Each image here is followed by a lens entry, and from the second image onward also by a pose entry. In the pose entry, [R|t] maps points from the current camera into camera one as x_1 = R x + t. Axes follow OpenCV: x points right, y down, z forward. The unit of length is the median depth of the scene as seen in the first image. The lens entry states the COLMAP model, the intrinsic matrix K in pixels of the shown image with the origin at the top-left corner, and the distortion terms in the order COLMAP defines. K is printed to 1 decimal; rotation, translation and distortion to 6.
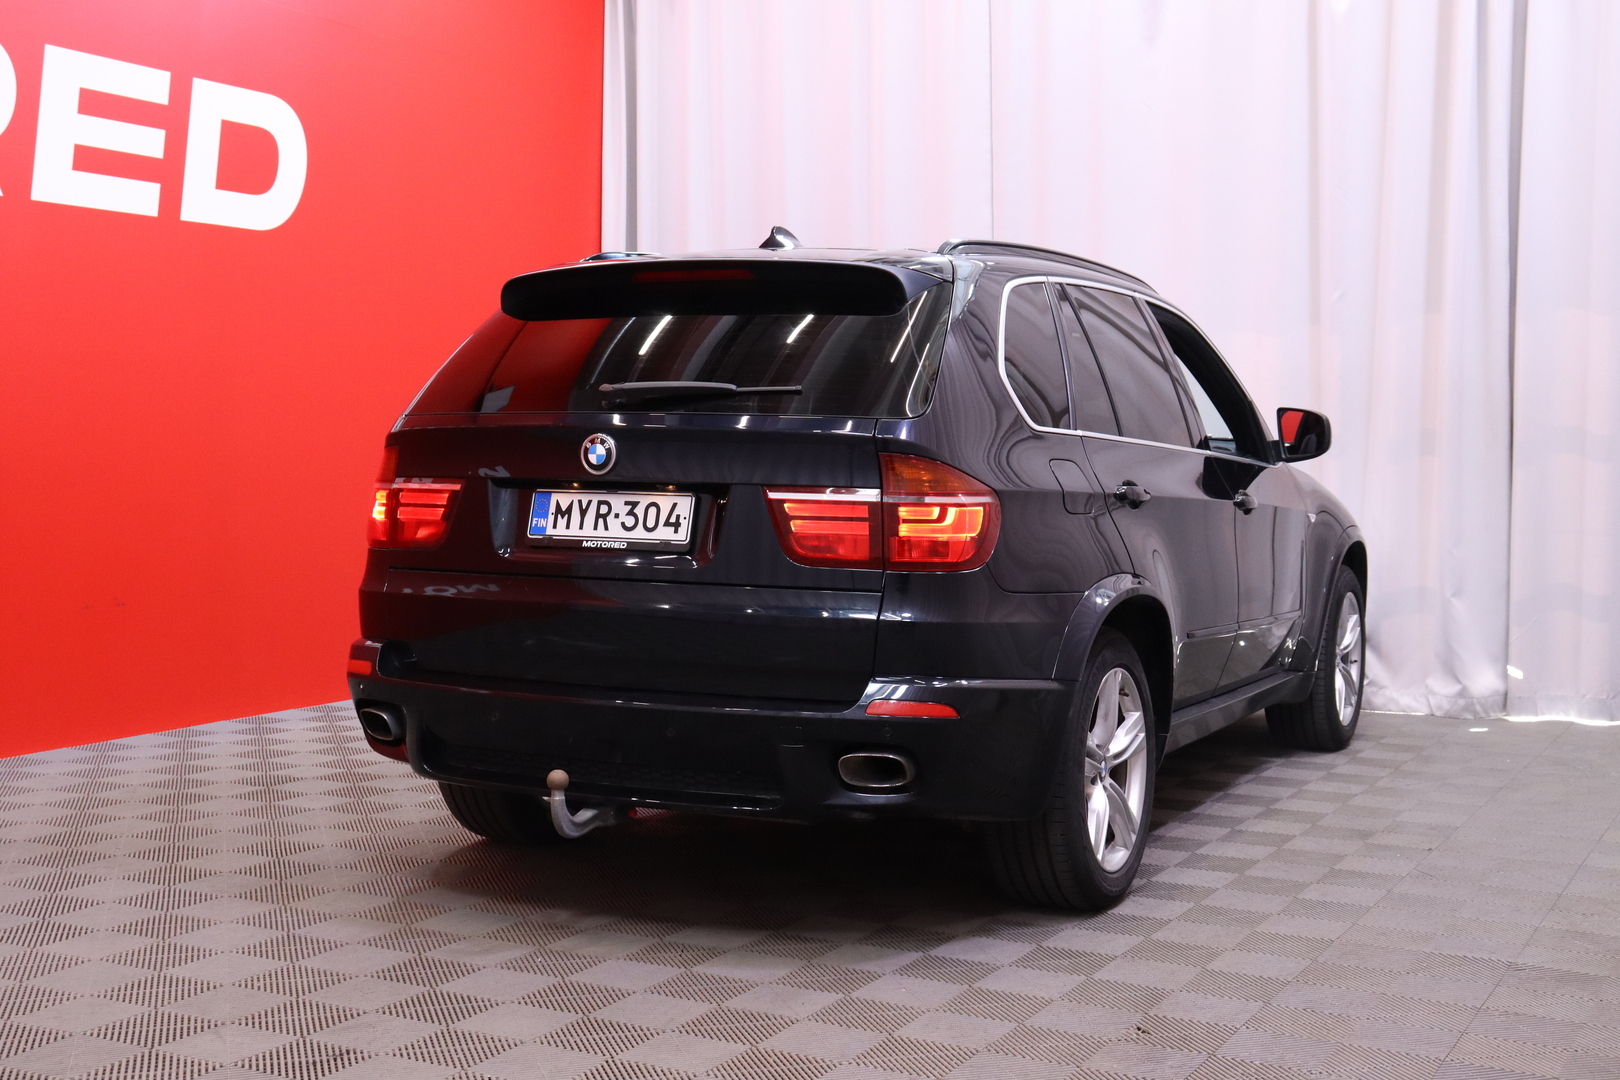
lens RADIAL K [[2004.0, 0, 810.0], [0, 2004.0, 540.0], [0, 0, 1]] dist [0.022552, 0.019982]
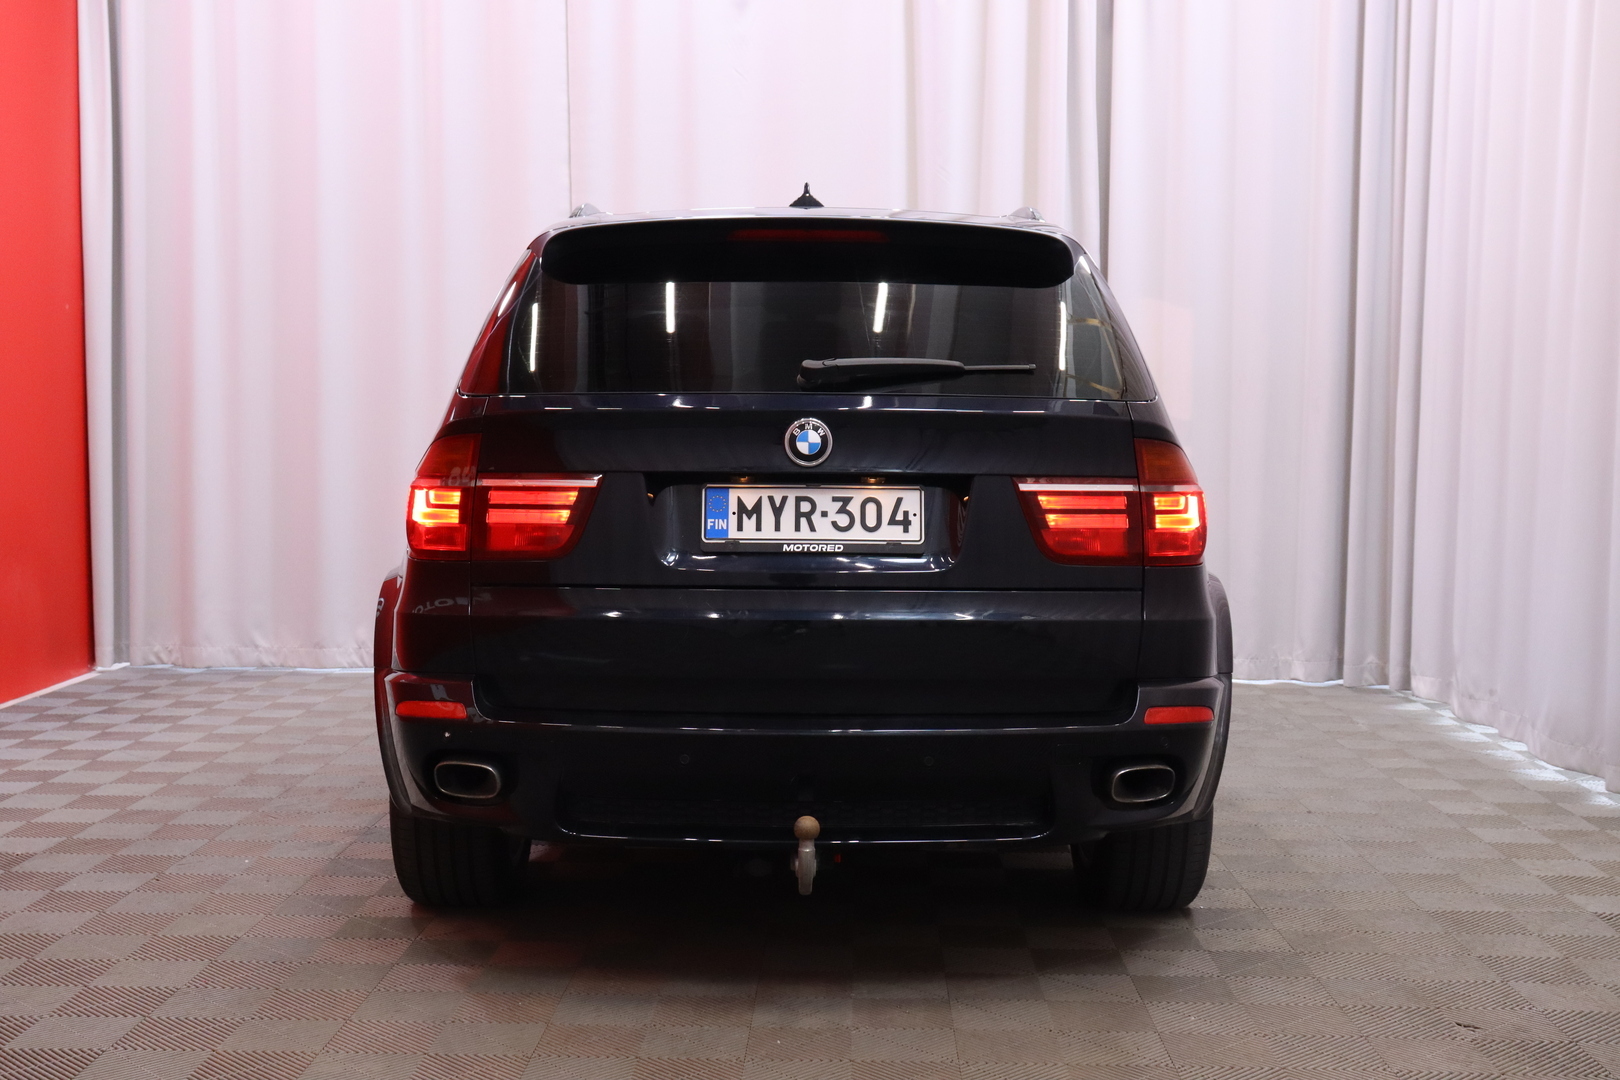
lens RADIAL K [[2004.0, 0, 810.0], [0, 2004.0, 540.0], [0, 0, 1]] dist [0.022552, 0.019982]
pose [[0.887627, -0.031211, 0.459504, -0.495292], [0.025252, 0.999498, 0.019110, -0.017502], [-0.459870, -0.005359, 0.887970, 0.241789]]
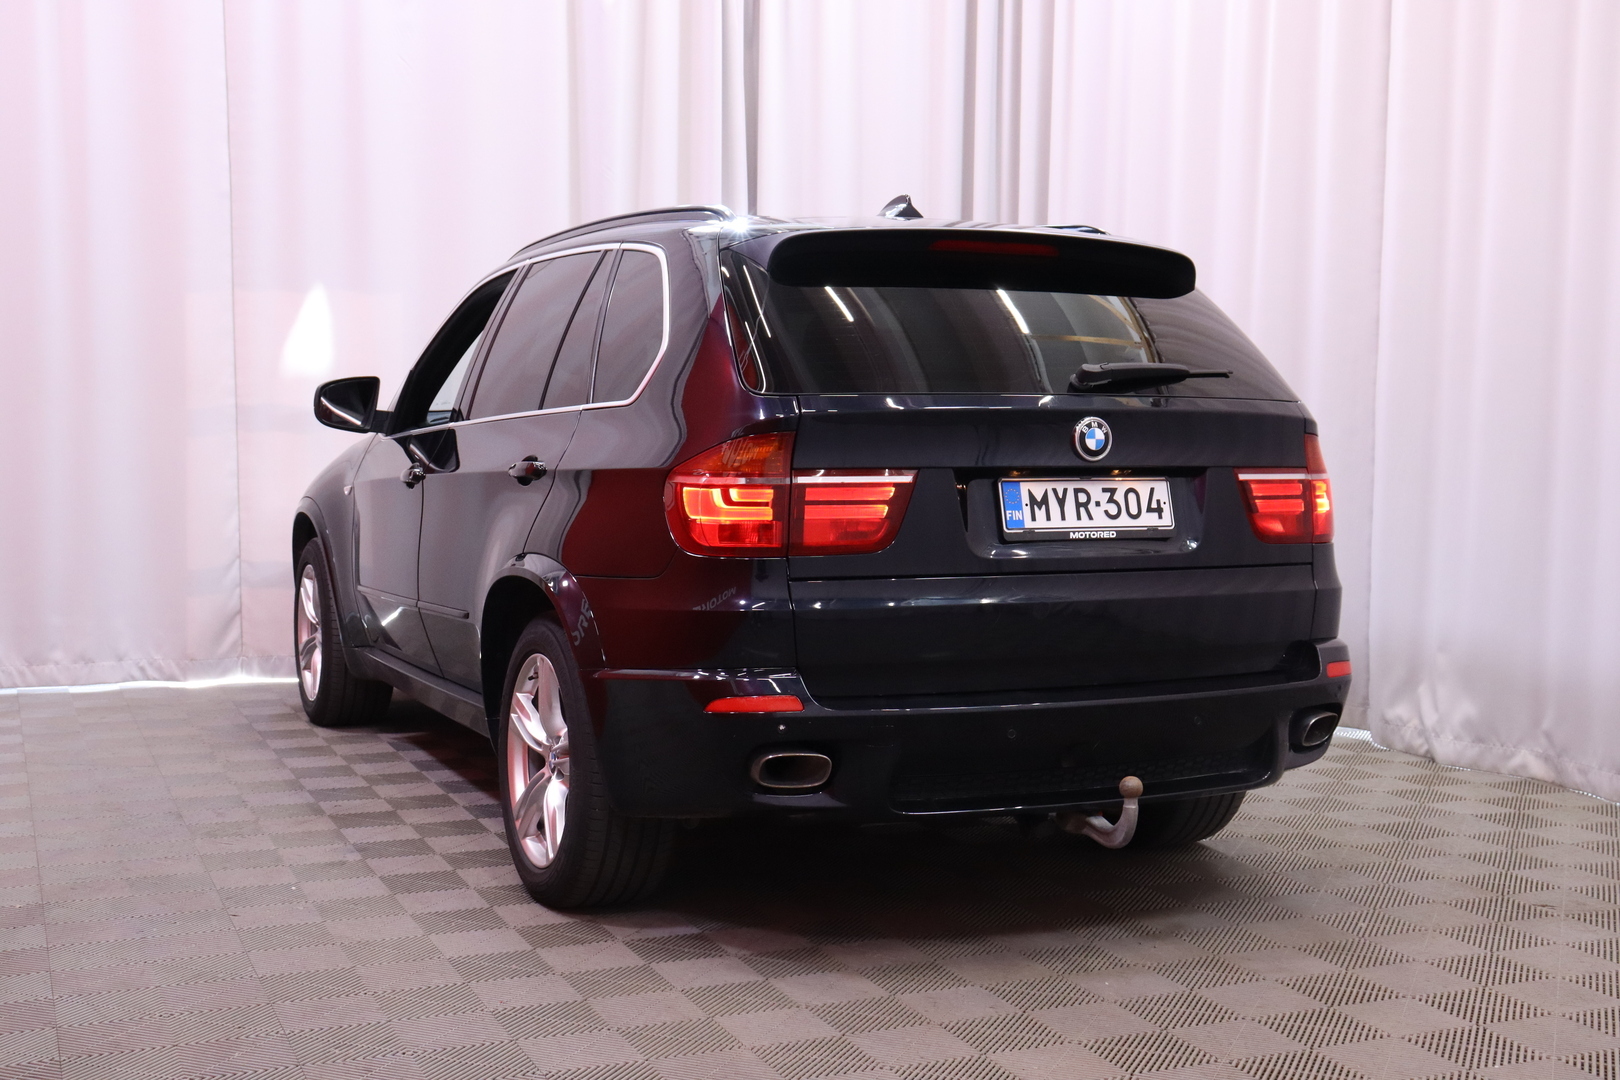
lens RADIAL K [[2019.0, 0, 853.3], [0, 2019.0, 541.8], [0, 0, 1]] dist [-0.008885, 0.013808]
pose [[0.603968, -0.055331, 0.795086, -0.921785], [0.041025, 0.998423, 0.038318, -0.035336], [-0.795952, 0.009476, 0.605285, 0.515783]]
